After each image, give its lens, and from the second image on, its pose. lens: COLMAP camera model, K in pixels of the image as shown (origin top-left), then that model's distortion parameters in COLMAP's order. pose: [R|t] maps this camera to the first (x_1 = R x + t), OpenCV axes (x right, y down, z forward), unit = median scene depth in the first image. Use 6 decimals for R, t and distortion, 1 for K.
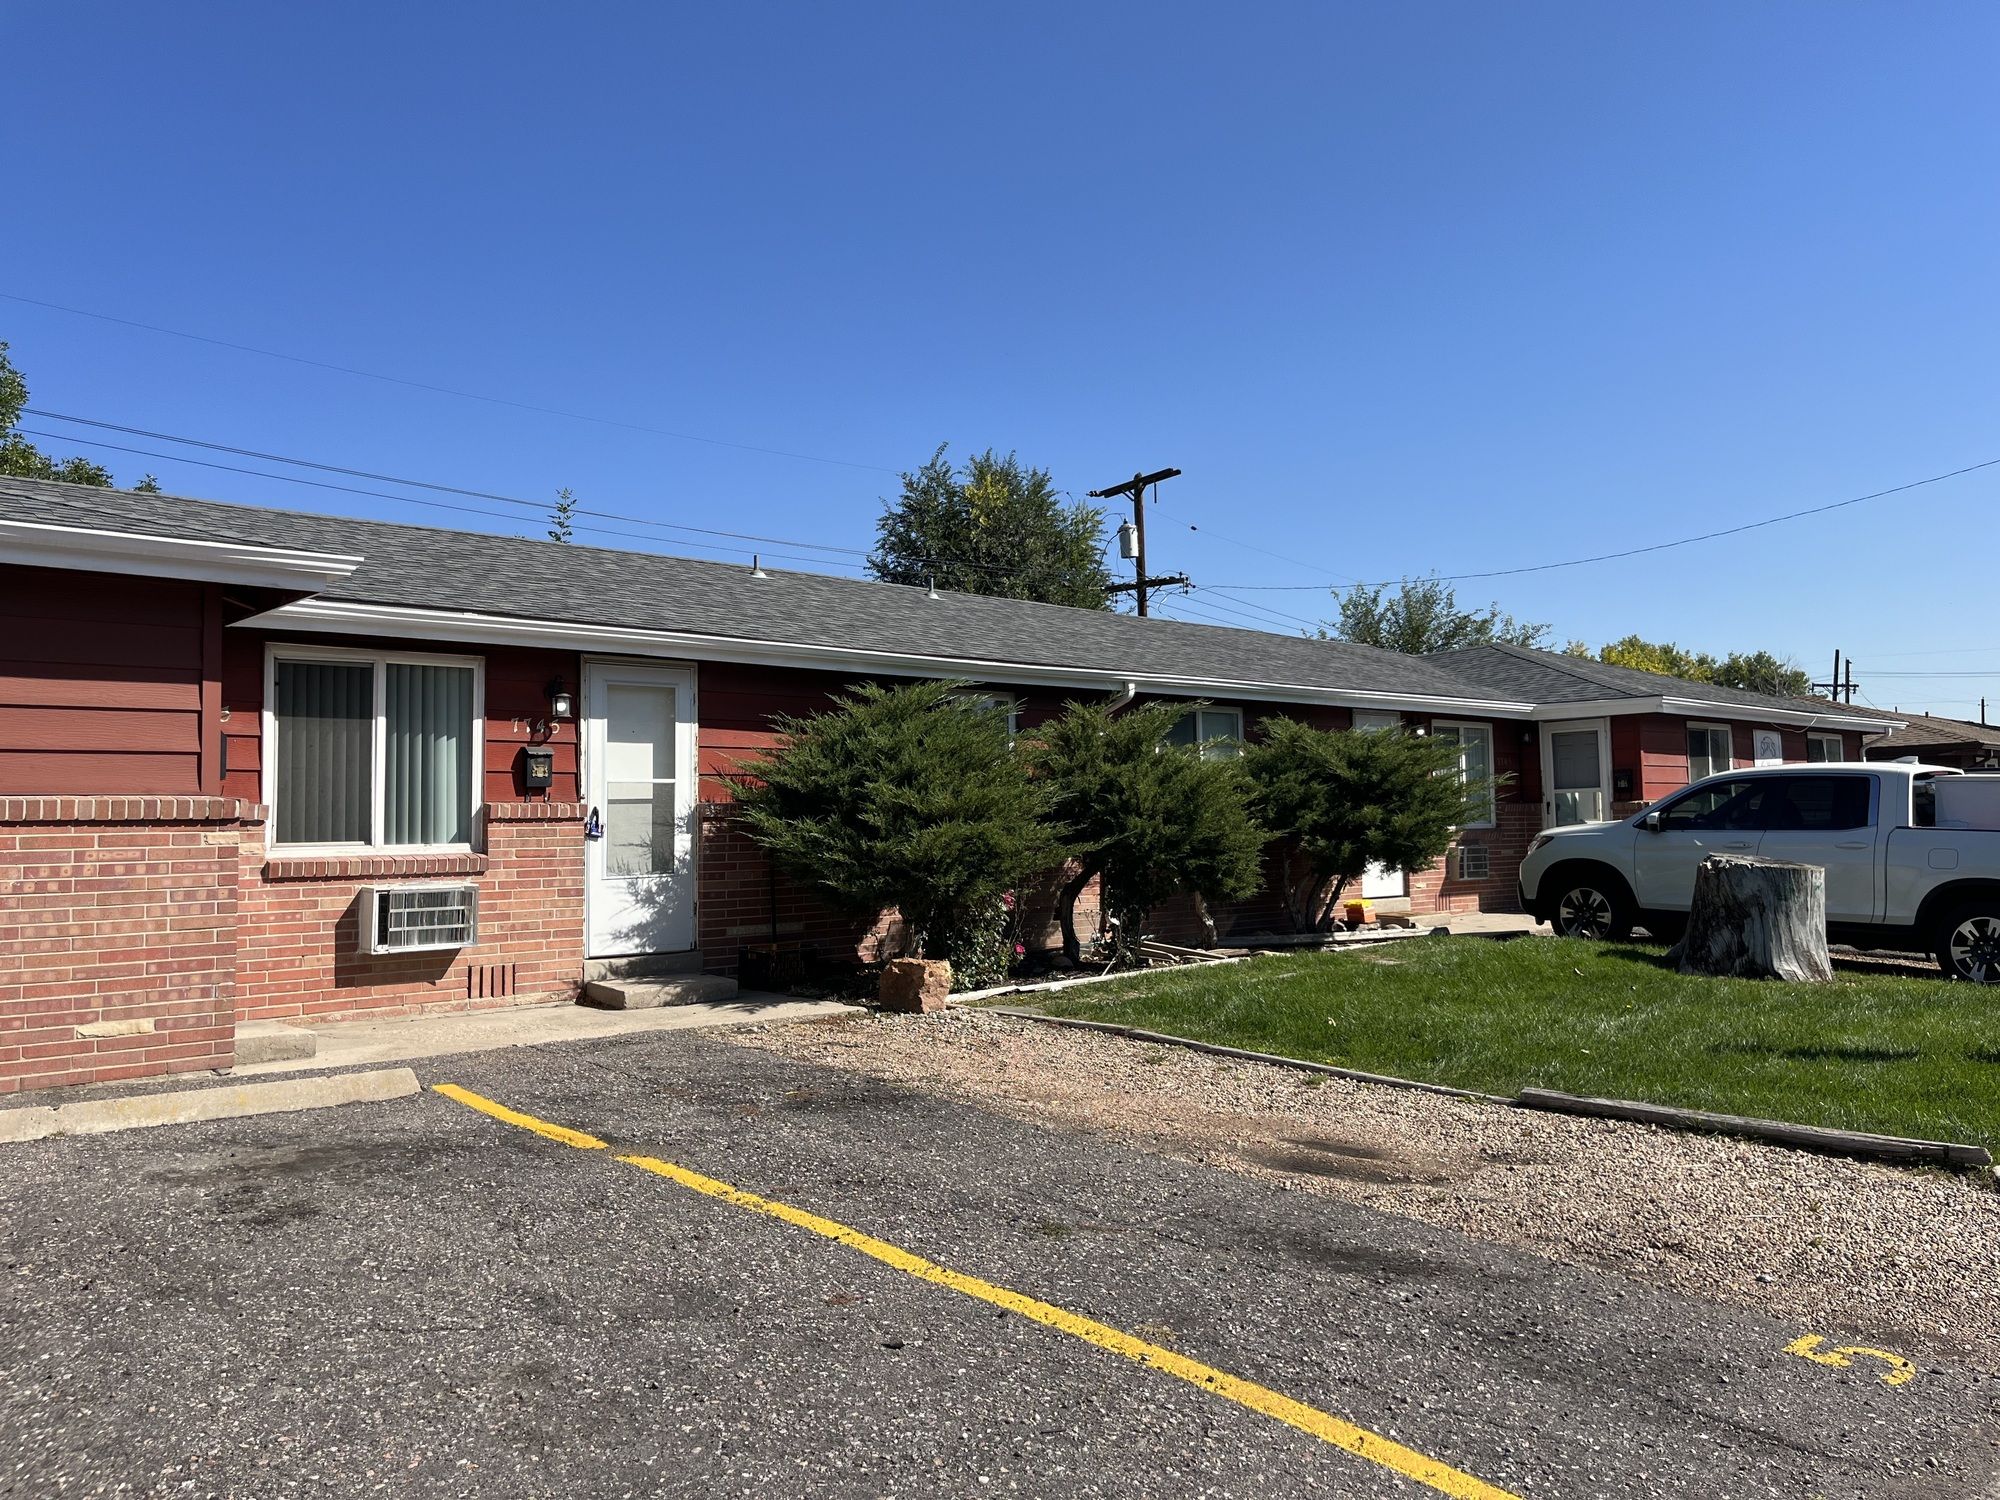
lens RADIAL K [[1508.2, 0, 1000.9], [0, 1508.2, 737.3], [0, 0, 1]] dist [0.035790, -0.009167]
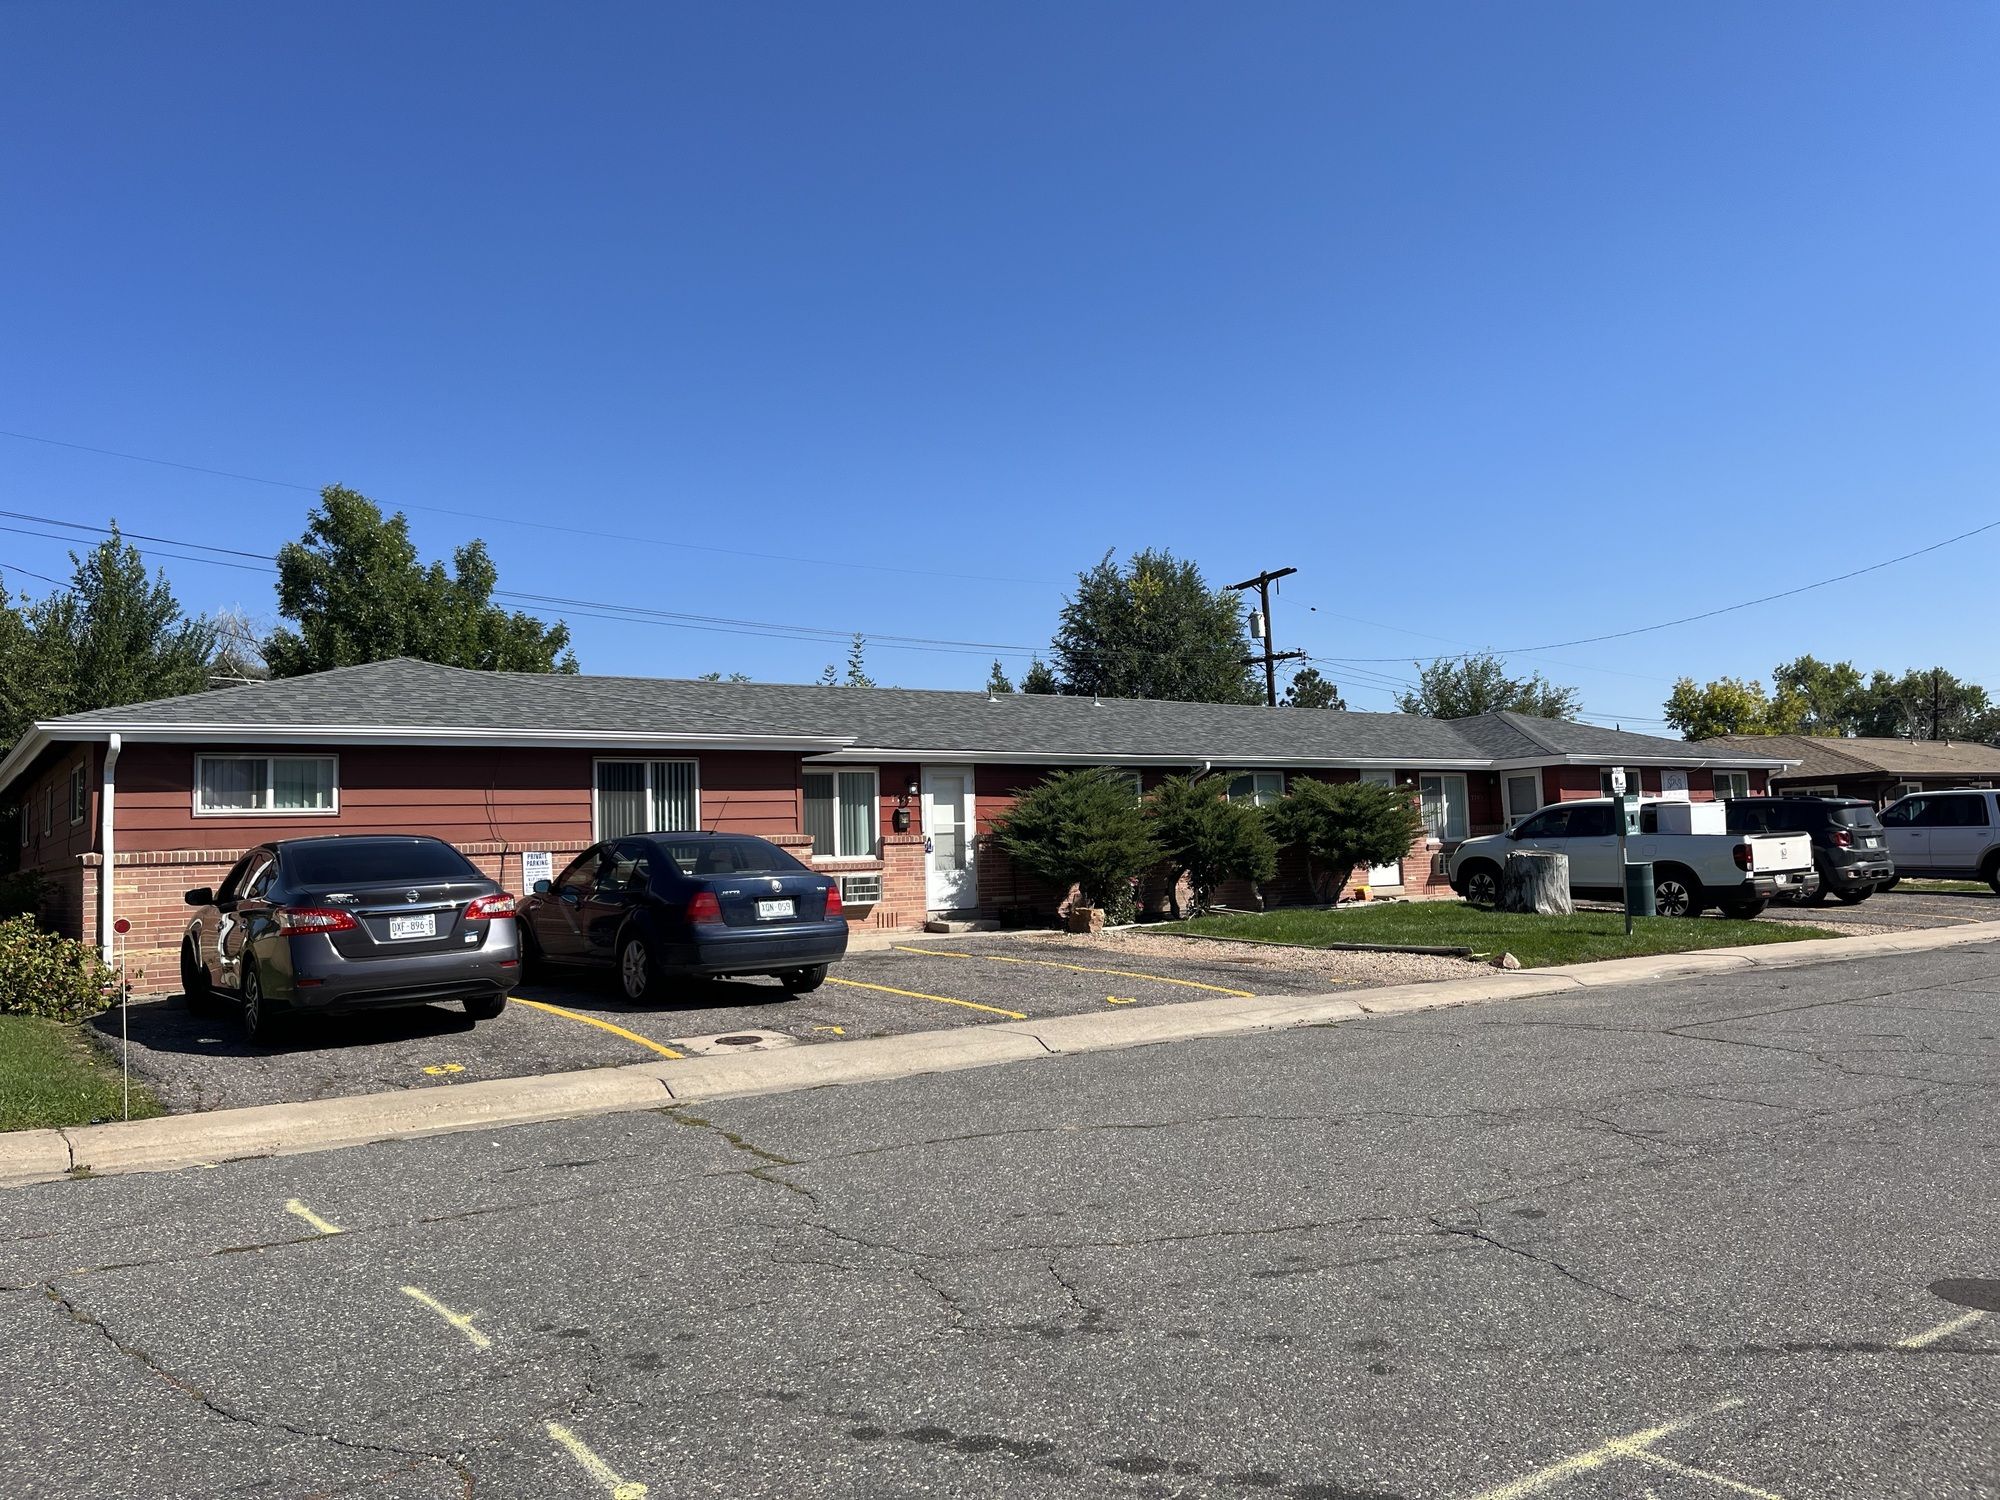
lens RADIAL K [[1508.2, 0, 998.1], [0, 1508.2, 745.1], [0, 0, 1]] dist [0.035790, -0.009167]
pose [[0.991762, -0.029174, -0.124730, 0.069862], [0.027048, 0.999459, -0.018699, -0.031923], [0.125209, 0.015171, 0.992014, -0.854312]]
